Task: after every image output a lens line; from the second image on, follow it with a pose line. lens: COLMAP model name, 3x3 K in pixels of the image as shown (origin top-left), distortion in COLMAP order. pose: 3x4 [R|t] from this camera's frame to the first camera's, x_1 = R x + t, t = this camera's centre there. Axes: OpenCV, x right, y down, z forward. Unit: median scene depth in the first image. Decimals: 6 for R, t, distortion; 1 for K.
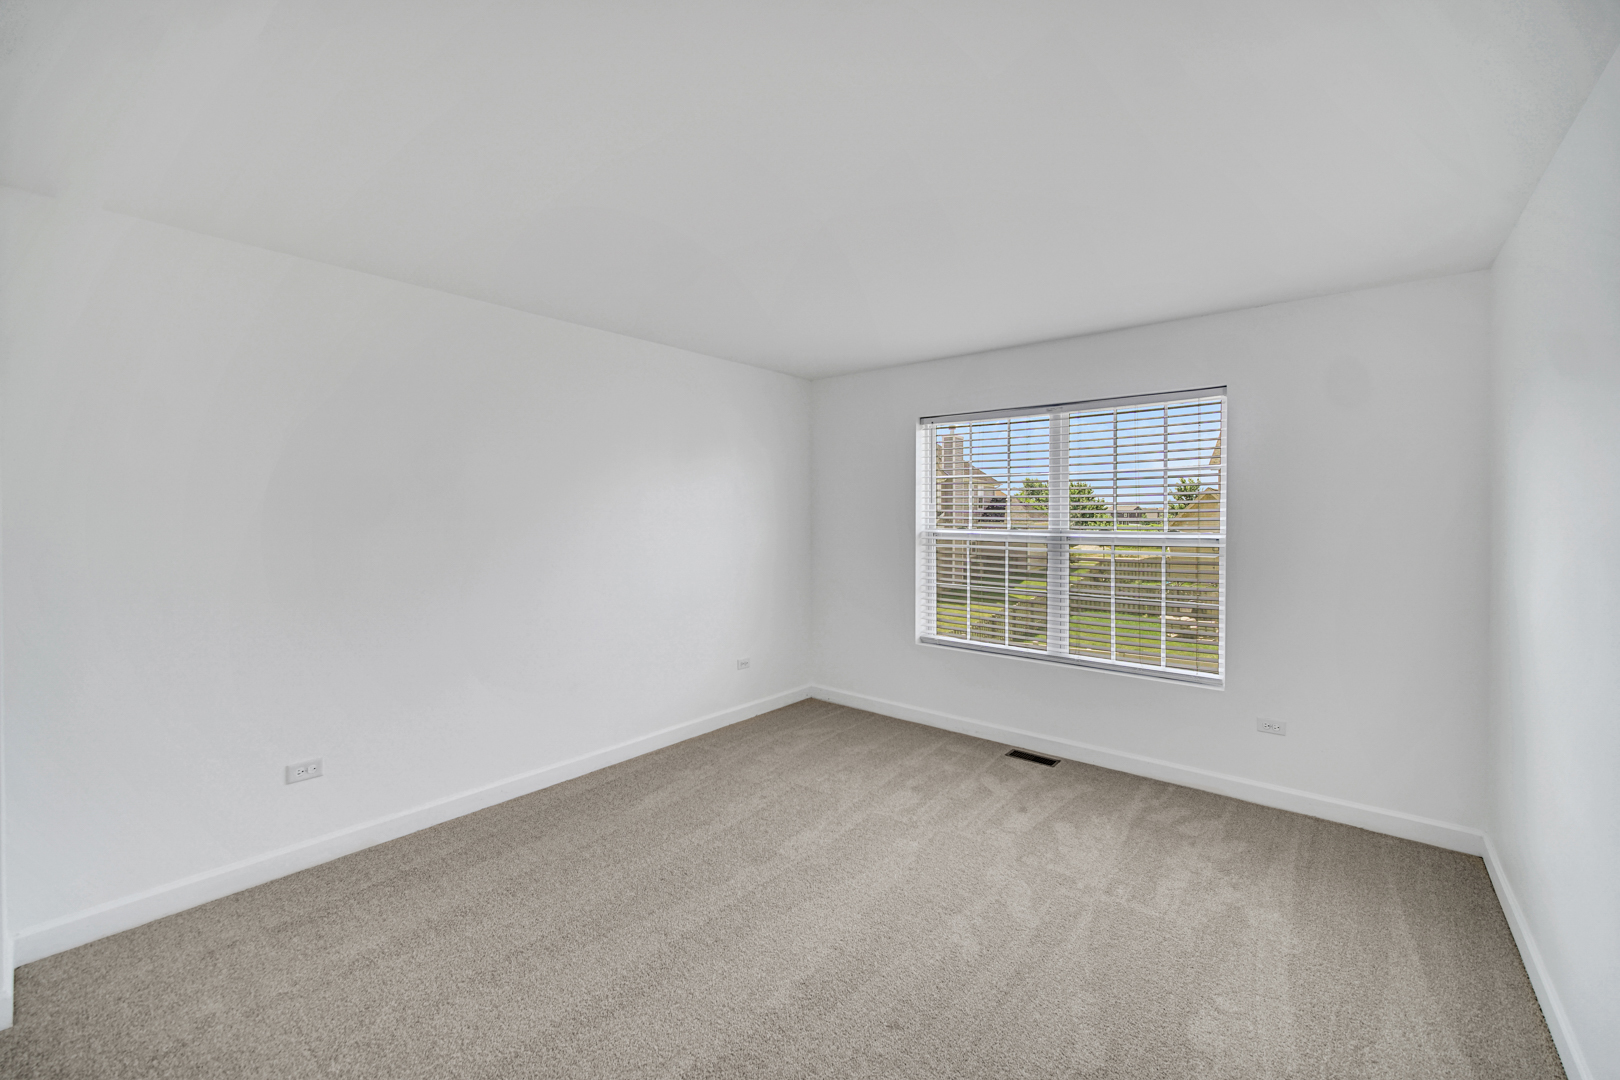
lens RADIAL K [[660.2, 0, 813.6], [0, 660.2, 528.9], [0, 0, 1]] dist [-0.000405, 0.001236]
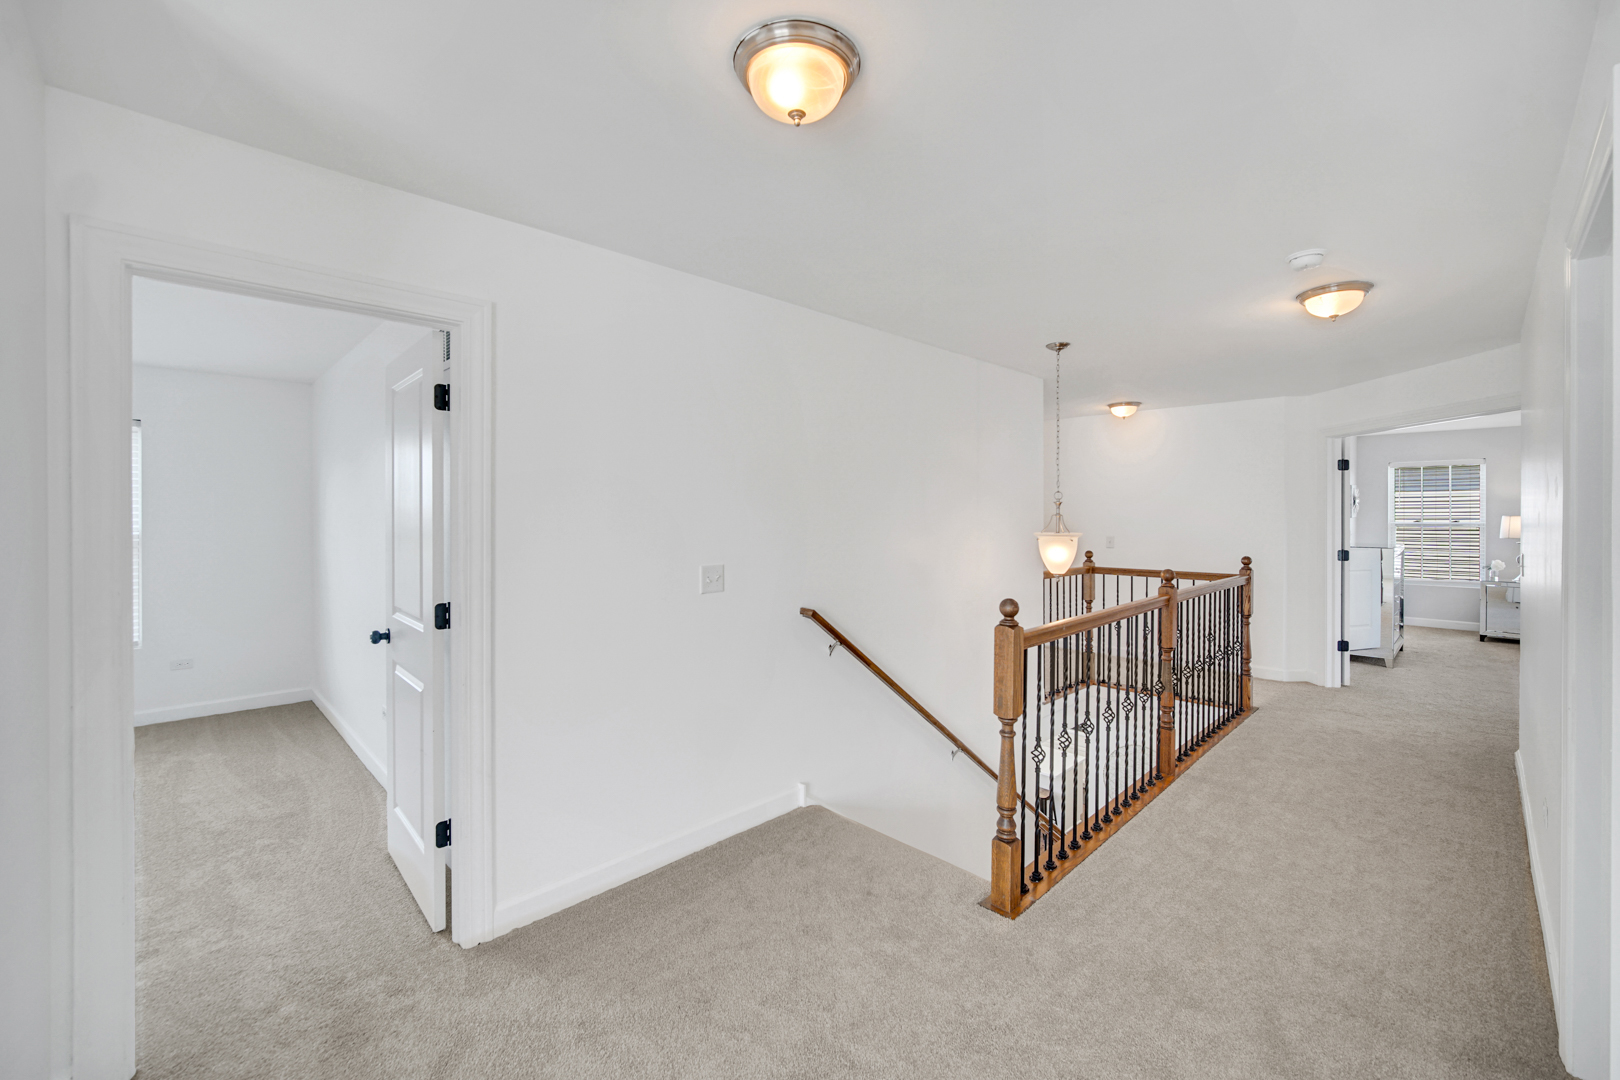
lens RADIAL K [[660.2, 0, 805.7], [0, 660.2, 531.9], [0, 0, 1]] dist [-0.000405, 0.001236]
pose [[0.114113, -0.007804, 0.993437, -0.718873], [0.006593, 0.999953, 0.007098, 0.011888], [-0.993446, 0.005740, 0.114159, -0.639078]]
